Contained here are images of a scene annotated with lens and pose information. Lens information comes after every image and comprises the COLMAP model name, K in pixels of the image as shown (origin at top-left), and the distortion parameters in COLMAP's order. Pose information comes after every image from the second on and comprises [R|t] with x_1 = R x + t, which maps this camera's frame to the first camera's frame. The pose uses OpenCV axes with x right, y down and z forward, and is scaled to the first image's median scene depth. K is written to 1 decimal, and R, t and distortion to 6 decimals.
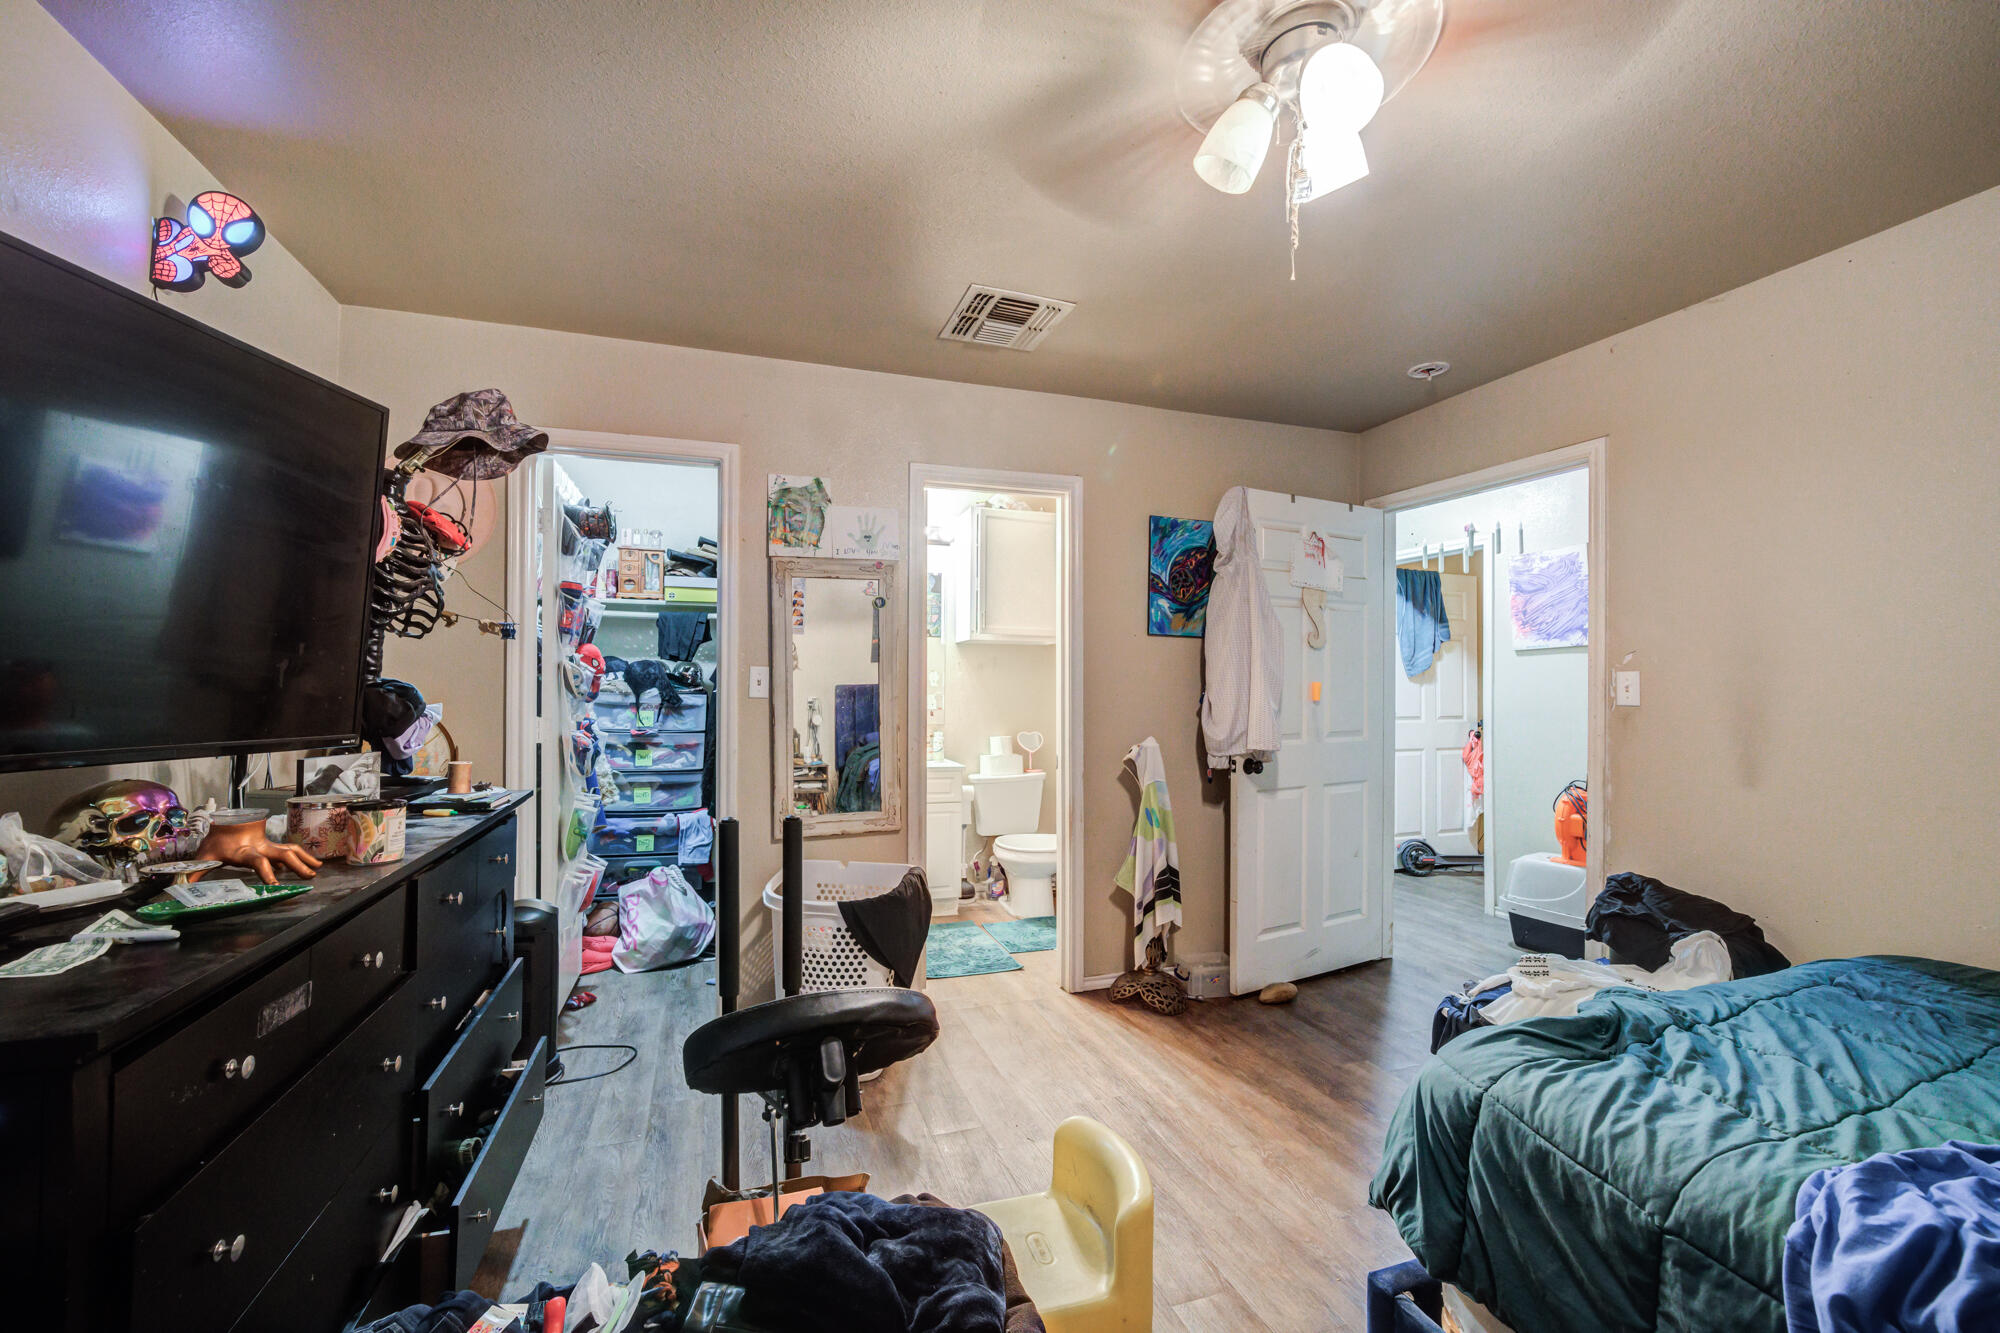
lens RADIAL K [[812.4, 0, 998.6], [0, 812.4, 674.4], [0, 0, 1]] dist [-0.003643, -0.000187]
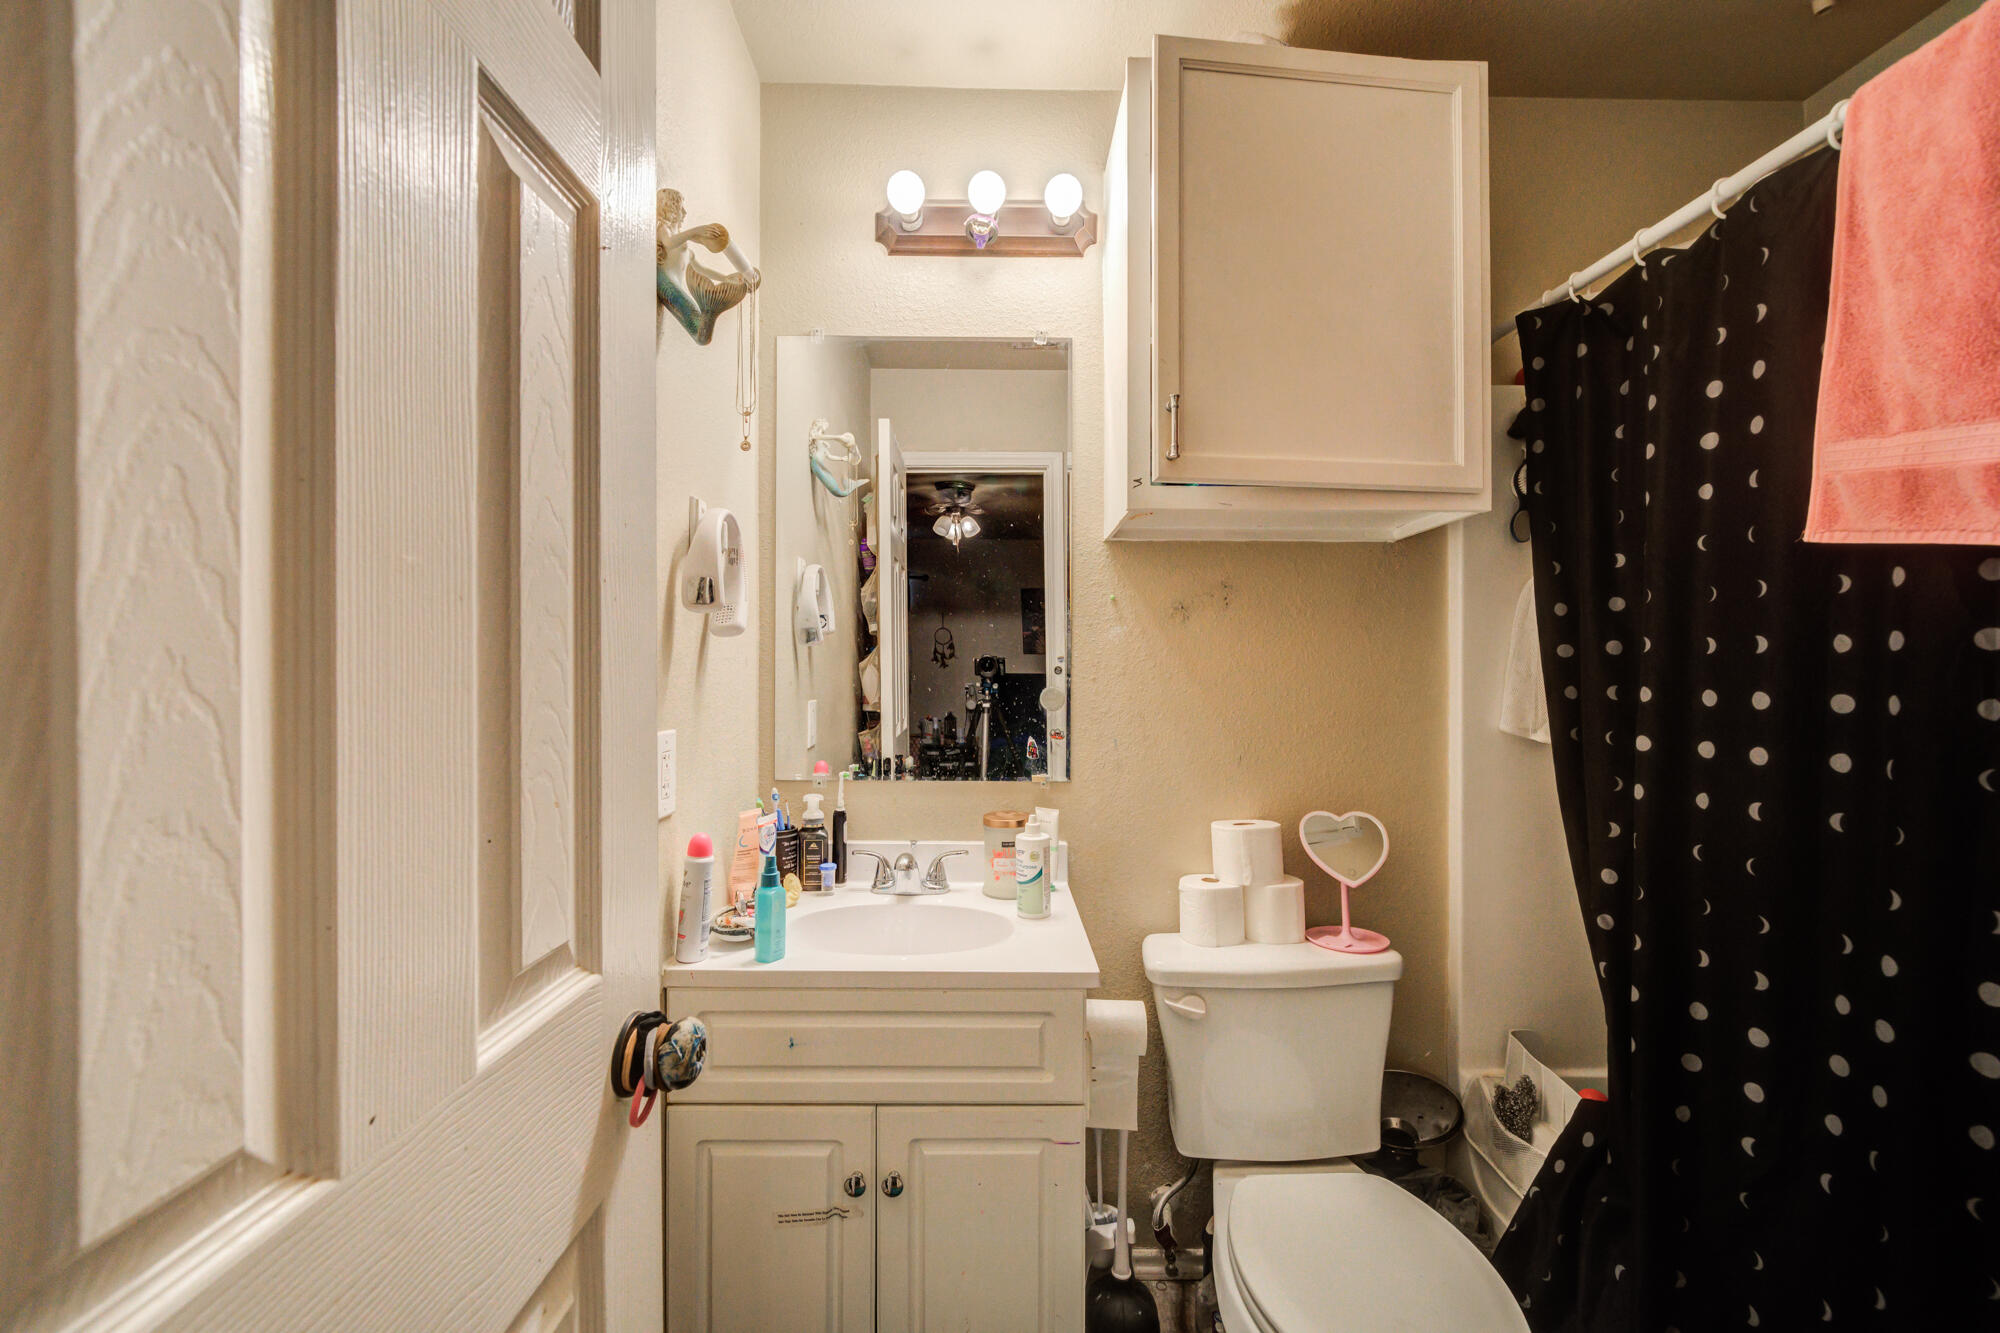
lens RADIAL K [[812.4, 0, 1001.0], [0, 812.4, 668.7], [0, 0, 1]] dist [-0.003643, -0.000187]
pose [[0.945827, 0.007184, -0.324591, 0.016837], [-0.003552, 0.999924, 0.011779, 0.011010], [0.324651, -0.009988, 0.945781, 0.664127]]
